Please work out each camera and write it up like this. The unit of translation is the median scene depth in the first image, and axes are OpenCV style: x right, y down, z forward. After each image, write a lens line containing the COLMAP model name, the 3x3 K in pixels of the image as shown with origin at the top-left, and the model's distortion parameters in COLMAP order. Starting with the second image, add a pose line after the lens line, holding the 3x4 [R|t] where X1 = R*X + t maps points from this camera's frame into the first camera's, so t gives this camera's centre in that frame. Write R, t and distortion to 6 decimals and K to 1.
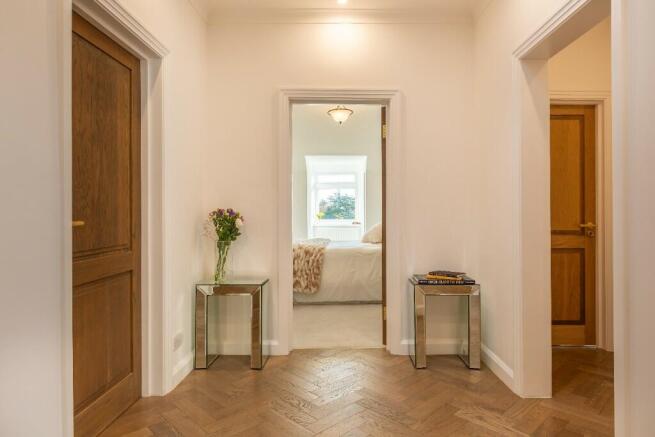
lens RADIAL K [[396.6, 0, 328.1], [0, 396.6, 215.6], [0, 0, 1]] dist [-0.000151, -0.000003]
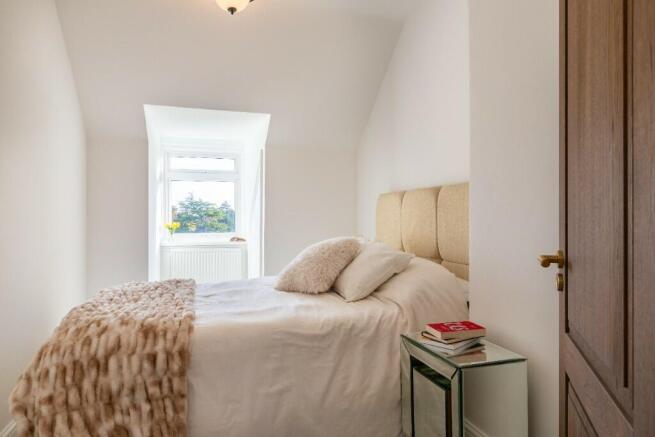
lens RADIAL K [[435.0, 0, 327.6], [0, 435.0, 219.3], [0, 0, 1]] dist [-0.000287, 0.002558]
pose [[0.944511, -0.009851, 0.328333, -0.017827], [0.012810, 0.999895, -0.006848, -0.005501], [-0.328231, 0.010674, 0.944537, 0.352508]]
